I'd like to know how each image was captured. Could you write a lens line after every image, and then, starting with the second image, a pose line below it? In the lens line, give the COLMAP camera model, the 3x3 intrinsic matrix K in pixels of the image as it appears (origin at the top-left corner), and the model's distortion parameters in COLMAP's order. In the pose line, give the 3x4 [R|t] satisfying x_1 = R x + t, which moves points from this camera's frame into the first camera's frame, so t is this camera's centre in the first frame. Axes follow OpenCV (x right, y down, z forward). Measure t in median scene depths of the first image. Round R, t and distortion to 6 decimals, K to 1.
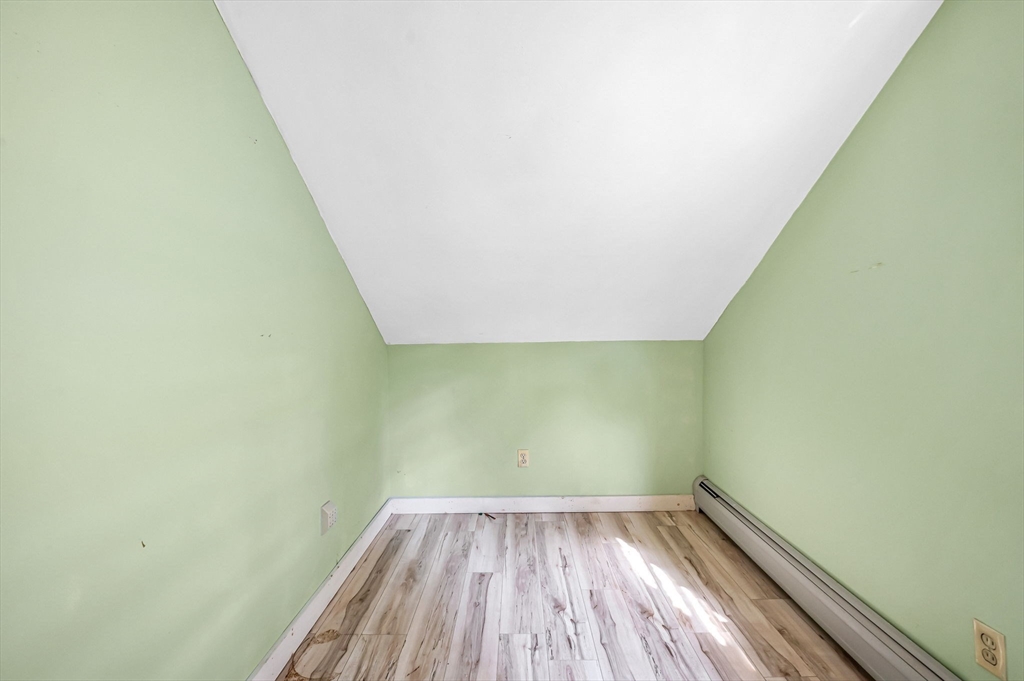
lens RADIAL K [[404.8, 0, 512.2], [0, 404.8, 337.0], [0, 0, 1]] dist [-0.000402, -0.000002]
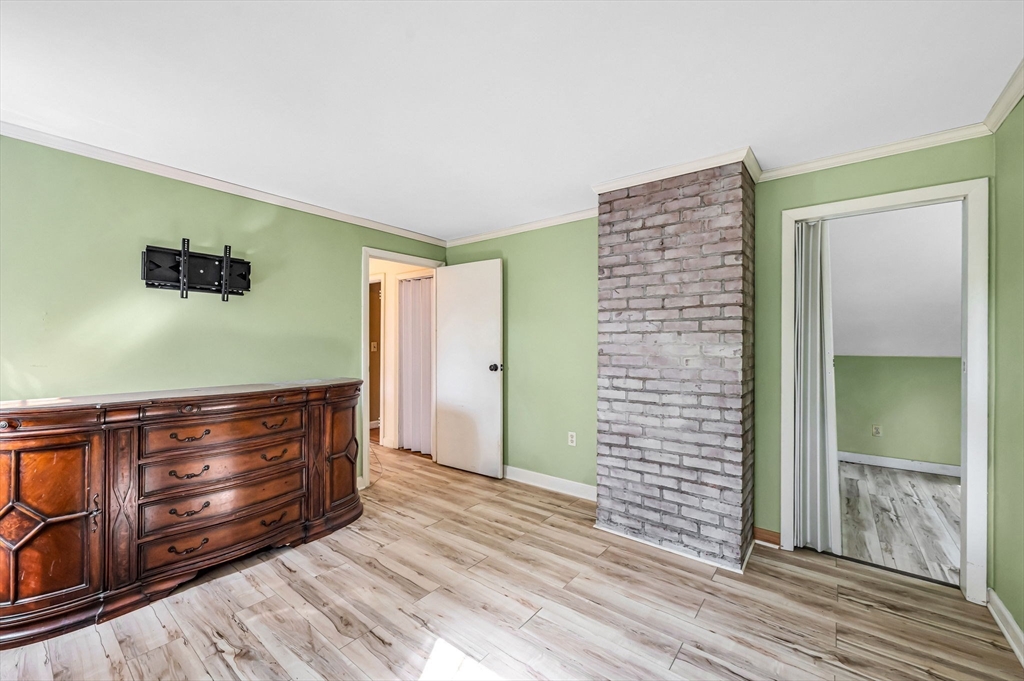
lens RADIAL K [[404.8, 0, 512.3], [0, 404.8, 343.6], [0, 0, 1]] dist [-0.000402, -0.000002]
pose [[0.787900, 0.002306, -0.615799, -0.150084], [-0.010448, 0.999899, -0.009624, -0.004237], [0.615715, 0.014016, 0.787844, -1.364494]]
